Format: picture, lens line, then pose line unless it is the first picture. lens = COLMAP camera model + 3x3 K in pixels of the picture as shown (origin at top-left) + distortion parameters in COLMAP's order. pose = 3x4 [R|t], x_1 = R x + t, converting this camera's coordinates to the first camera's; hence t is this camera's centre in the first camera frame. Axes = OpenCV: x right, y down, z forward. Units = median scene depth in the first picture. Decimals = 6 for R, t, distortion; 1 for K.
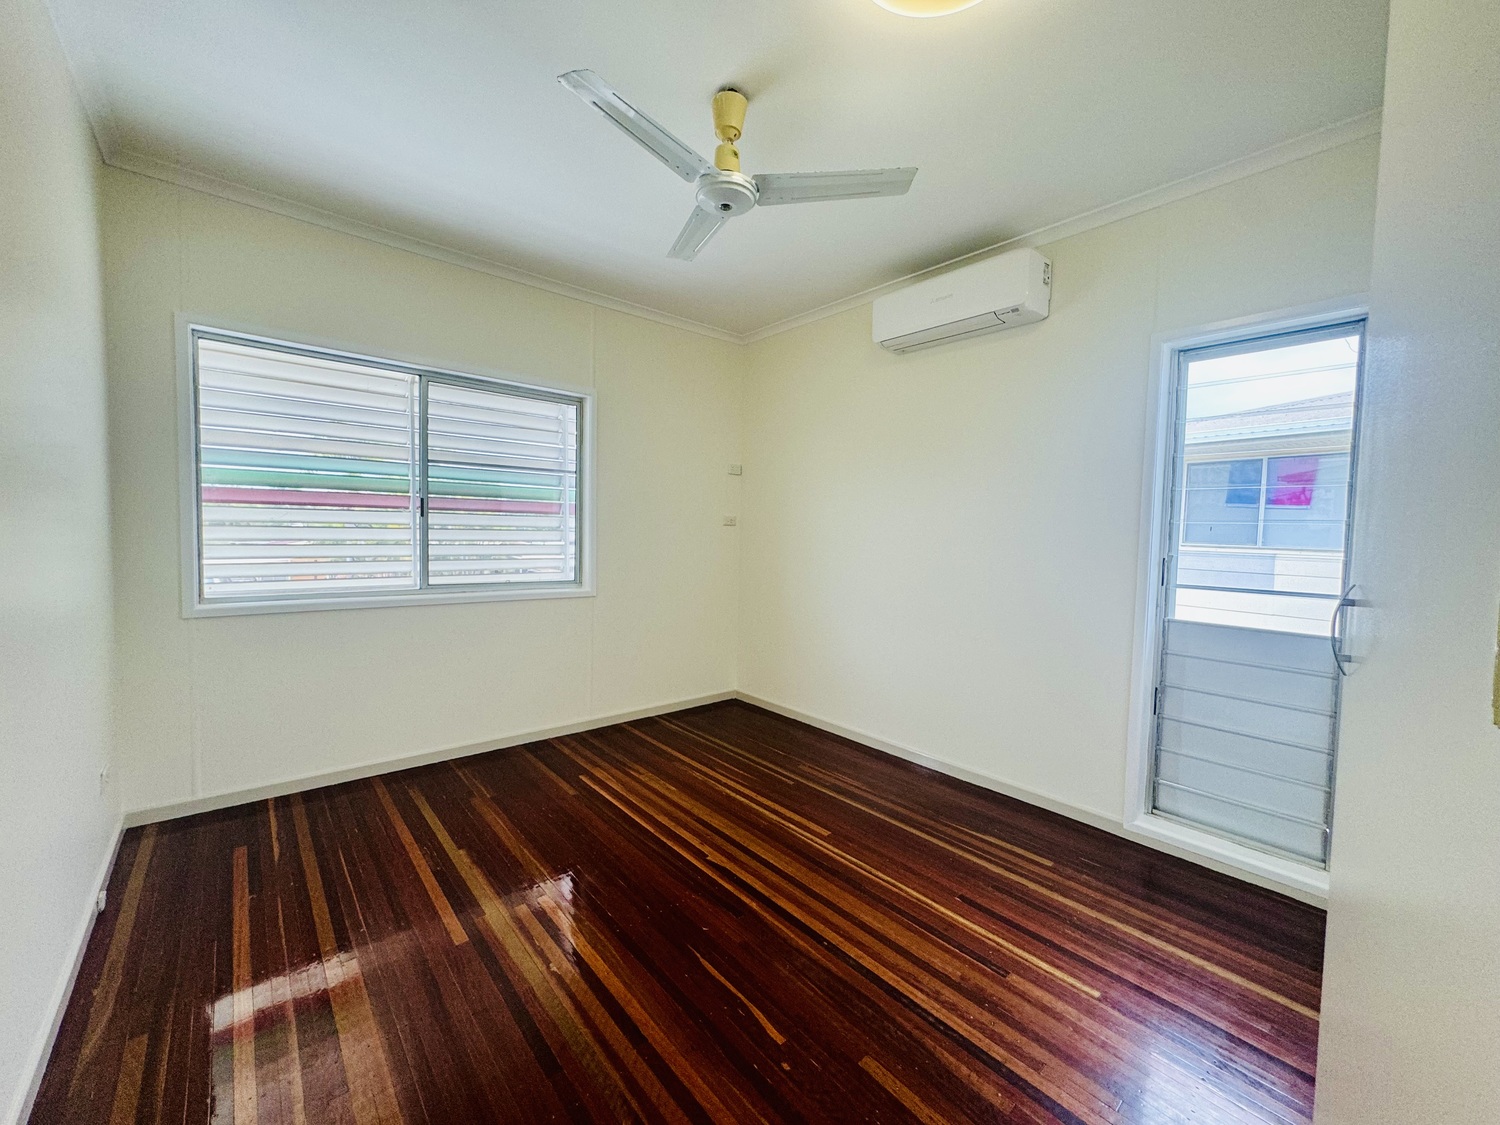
lens RADIAL K [[598.4, 0, 803.8], [0, 598.4, 570.0], [0, 0, 1]] dist [0.001275, -0.000490]
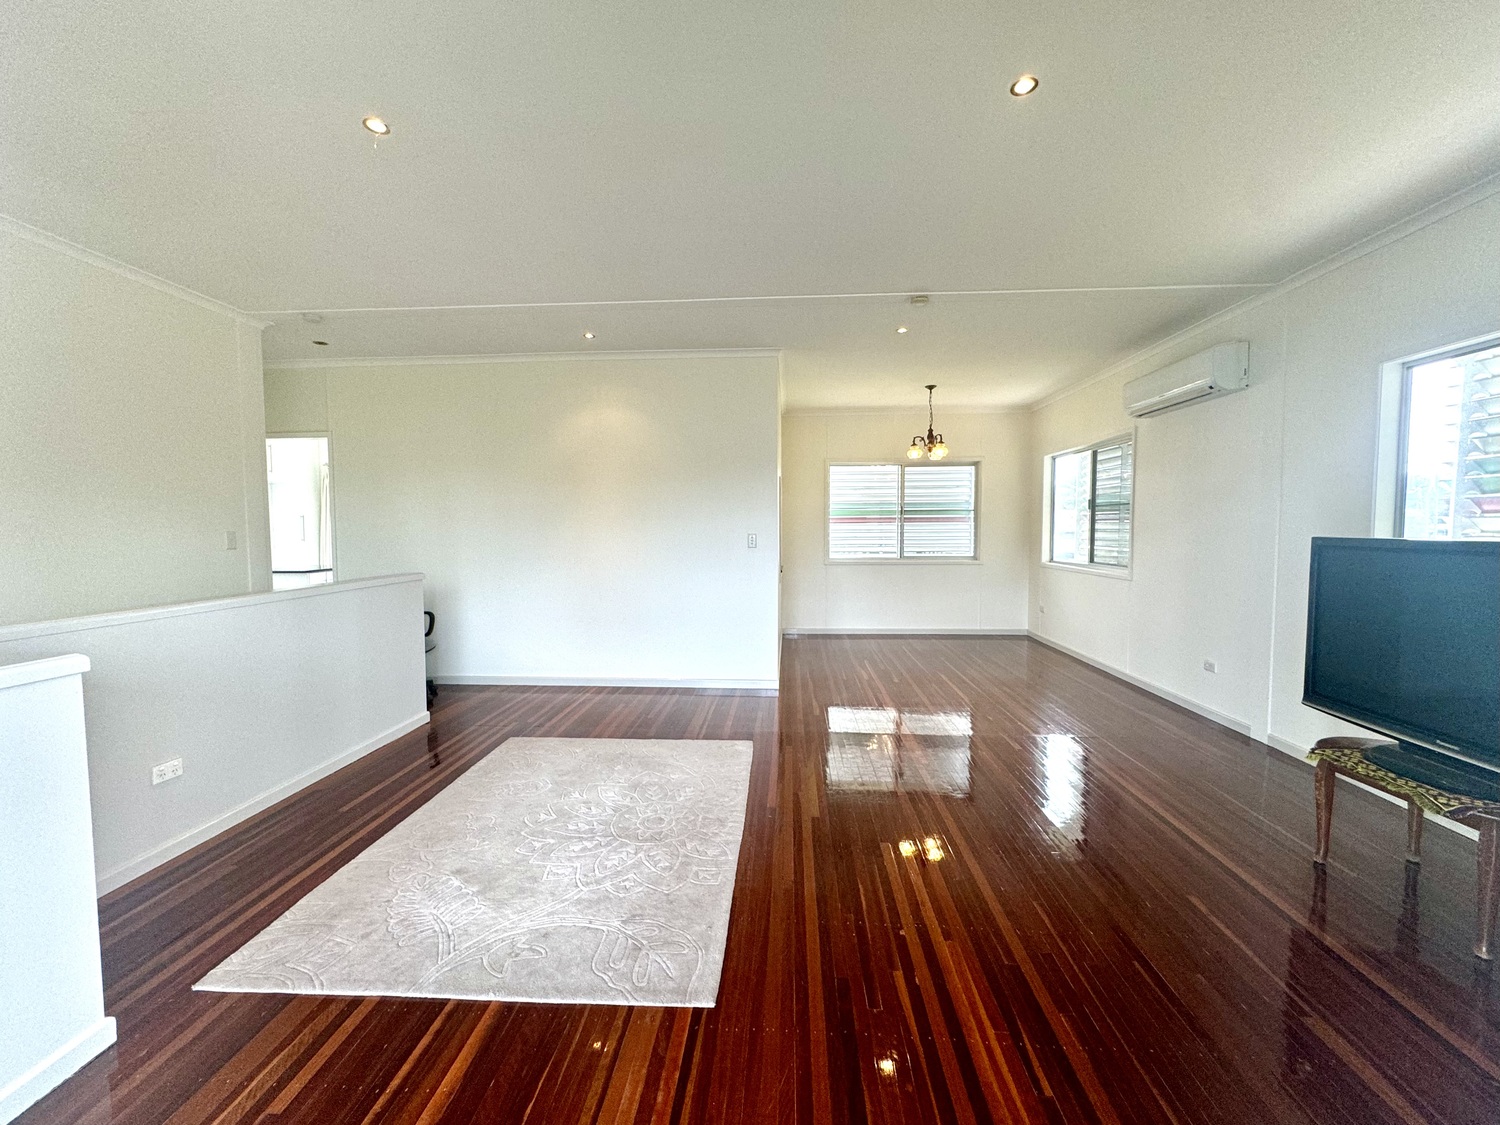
lens RADIAL K [[598.4, 0, 754.6], [0, 598.4, 569.1], [0, 0, 1]] dist [0.001275, -0.000490]
pose [[0.692881, 0.013130, -0.720932, 0.711836], [-0.023462, 0.999715, -0.004341, 0.113175], [0.720670, 0.019922, 0.692992, -1.121118]]
